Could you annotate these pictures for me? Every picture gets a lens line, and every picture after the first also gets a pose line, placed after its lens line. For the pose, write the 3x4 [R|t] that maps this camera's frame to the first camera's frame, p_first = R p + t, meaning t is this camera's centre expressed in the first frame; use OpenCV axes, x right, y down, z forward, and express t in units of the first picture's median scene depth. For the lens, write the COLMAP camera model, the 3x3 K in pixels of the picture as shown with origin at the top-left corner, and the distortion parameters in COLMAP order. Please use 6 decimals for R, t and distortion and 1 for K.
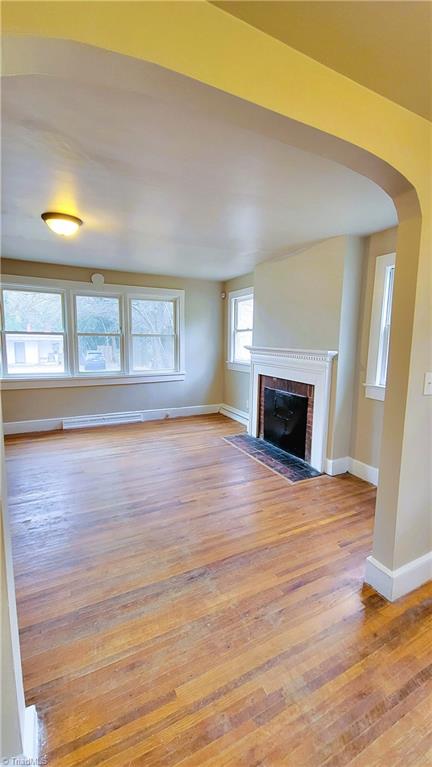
lens RADIAL K [[312.1, 0, 217.9], [0, 312.1, 376.3], [0, 0, 1]] dist [0.001190, -0.001549]
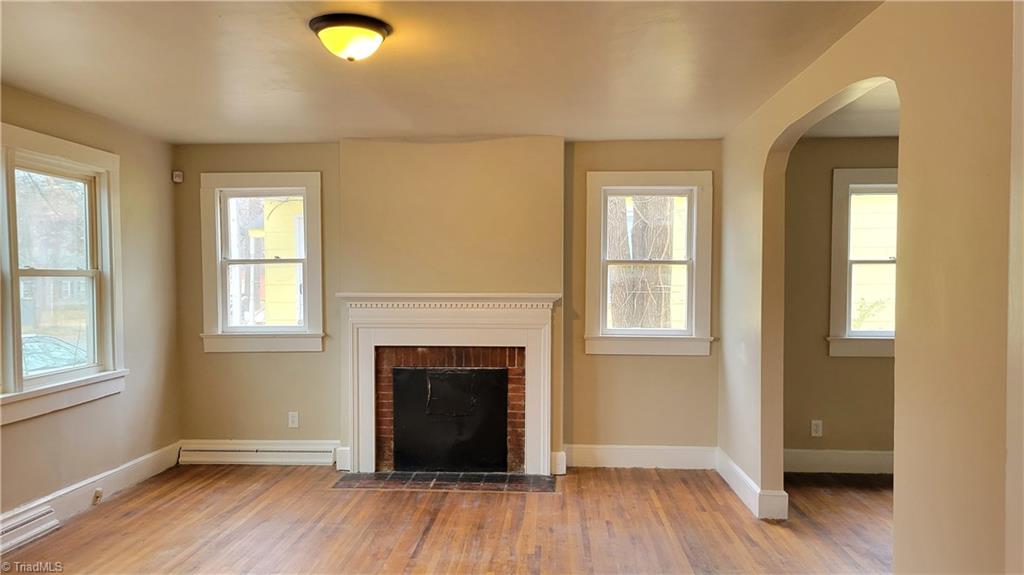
lens RADIAL K [[774.2, 0, 510.2], [0, 774.2, 300.8], [0, 0, 1]] dist [0.051686, -0.014057]
pose [[0.501776, -0.040252, 0.864061, -0.950115], [0.114957, 0.993159, -0.020491, -0.032326], [-0.857325, 0.109612, 0.502971, 0.165571]]
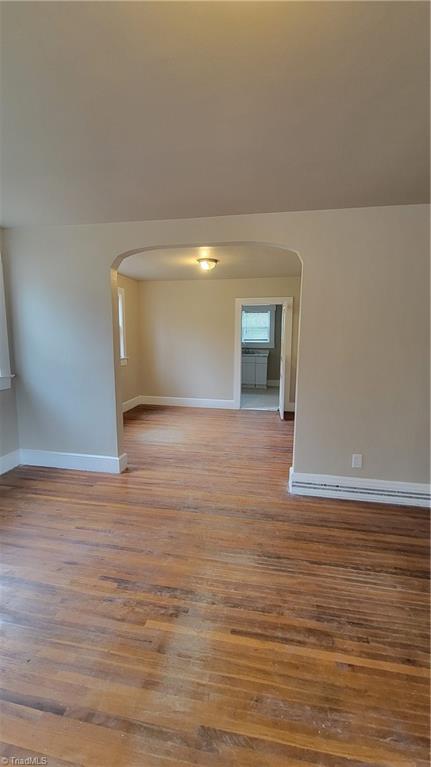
lens RADIAL K [[311.5, 0, 218.1], [0, 311.5, 374.7], [0, 0, 1]] dist [0.001919, -0.002633]
pose [[-0.797143, -0.106251, 0.594368, -0.430878], [0.049280, 0.969661, 0.239433, -0.119778], [-0.601776, 0.220153, -0.767723, 0.874424]]
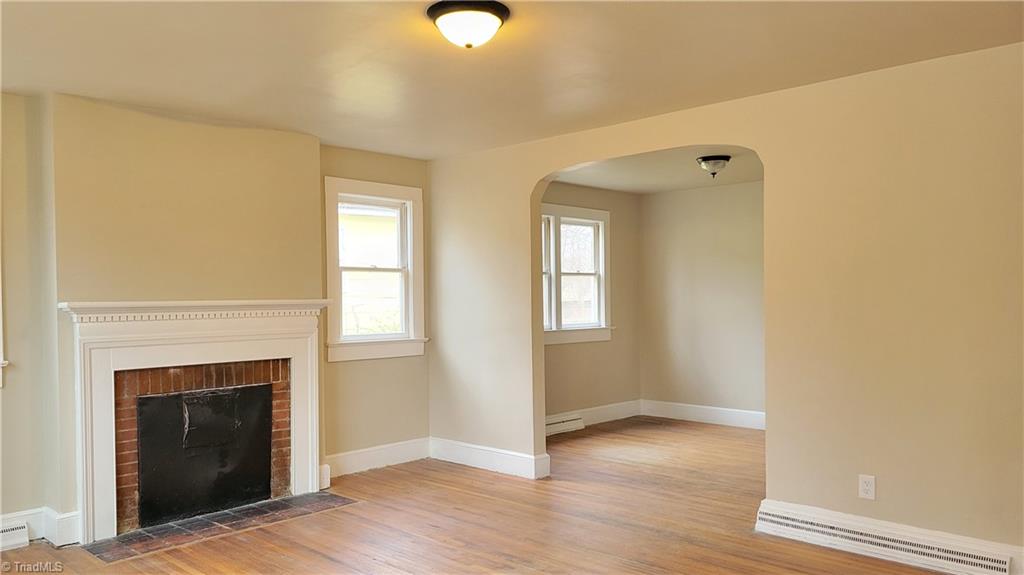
lens RADIAL K [[774.2, 0, 512.3], [0, 774.2, 295.6], [0, 0, 1]] dist [0.051686, -0.014057]
pose [[-0.337625, -0.015727, 0.941149, -1.080926], [0.120743, 0.990877, 0.059873, -0.111812], [-0.933505, 0.133852, -0.332645, 0.927457]]
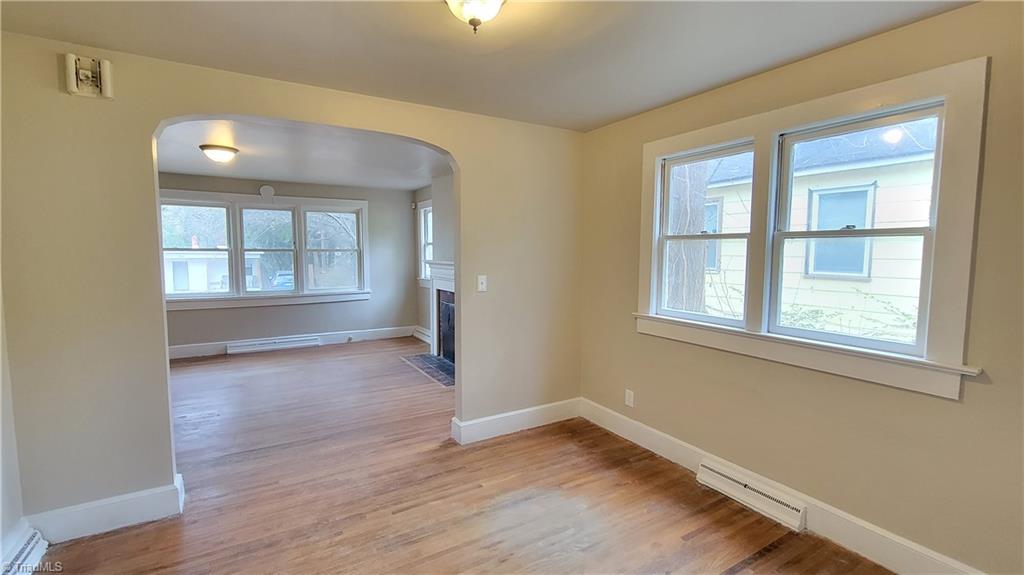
lens RADIAL K [[439.9, 0, 500.4], [0, 439.9, 286.1], [0, 0, 1]] dist [0.004195, -0.001192]
pose [[0.997898, -0.018254, 0.062184, 0.266625], [0.020942, 0.998862, -0.042856, 0.051034], [-0.061331, 0.044068, 0.997144, -0.408184]]
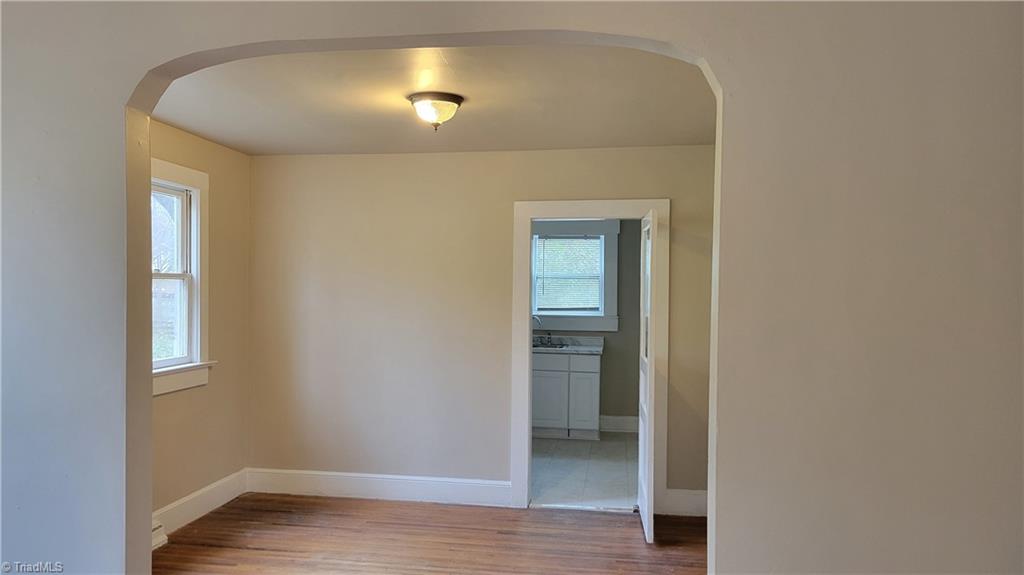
lens RADIAL K [[774.2, 0, 514.2], [0, 774.2, 291.2], [0, 0, 1]] dist [0.051686, -0.014057]
pose [[-0.828218, -0.031778, 0.559504, -0.356341], [0.042098, 0.992042, 0.118662, -0.119204], [-0.558822, 0.121832, -0.820289, 0.761134]]
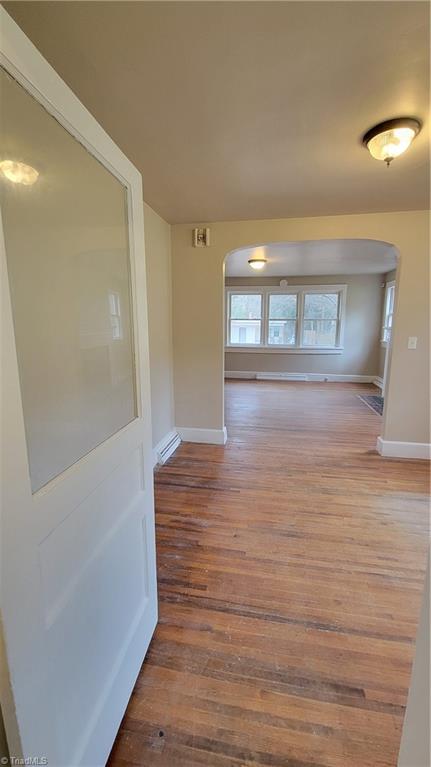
lens RADIAL K [[311.5, 0, 218.9], [0, 311.5, 378.2], [0, 0, 1]] dist [0.001919, -0.002633]
pose [[0.799854, 0.094722, -0.592673, 0.366410], [-0.063496, 0.995281, 0.073376, 0.070272], [0.596827, -0.021058, 0.802094, -0.496792]]
